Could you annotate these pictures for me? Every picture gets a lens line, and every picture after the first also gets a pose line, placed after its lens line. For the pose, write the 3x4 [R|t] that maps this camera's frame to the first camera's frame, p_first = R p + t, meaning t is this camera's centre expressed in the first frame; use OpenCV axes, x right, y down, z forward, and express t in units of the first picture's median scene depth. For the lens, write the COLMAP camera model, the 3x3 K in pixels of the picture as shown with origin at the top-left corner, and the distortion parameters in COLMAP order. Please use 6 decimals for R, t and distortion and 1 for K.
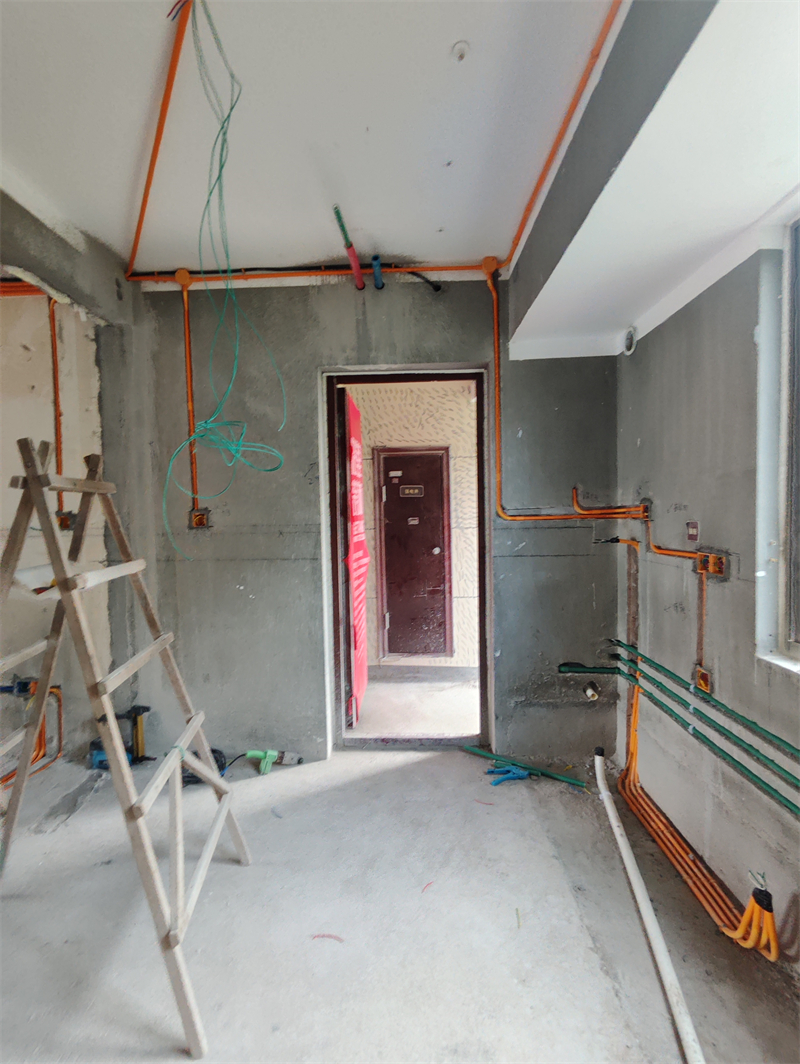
lens RADIAL K [[486.4, 0, 396.9], [0, 486.4, 527.5], [0, 0, 1]] dist [0.000870, 0.000102]
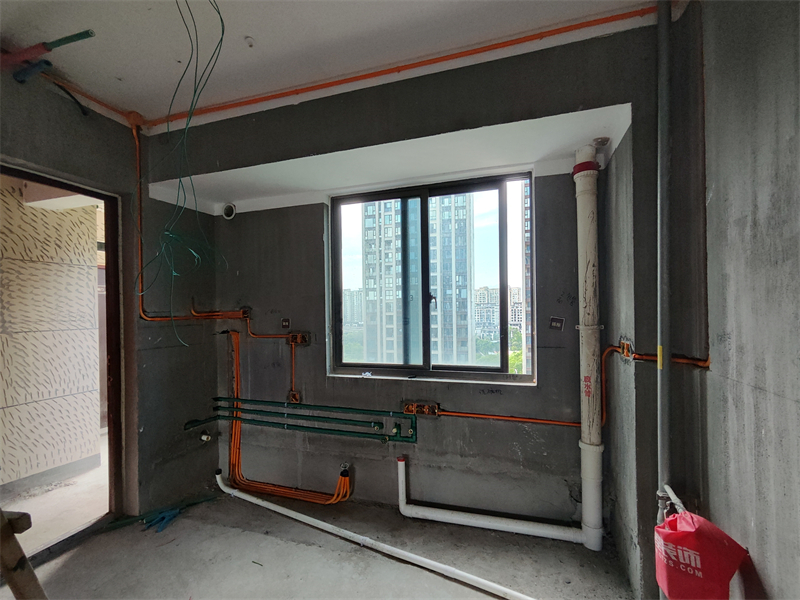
lens RADIAL K [[365.7, 0, 400.0], [0, 365.7, 300.0], [0, 0, 1]] dist [0.000870, 0.000102]
pose [[0.280635, 0.039014, 0.959021, -0.517124], [0.038852, 0.997893, -0.051964, 0.006088], [-0.959028, 0.051843, 0.278528, 0.104365]]
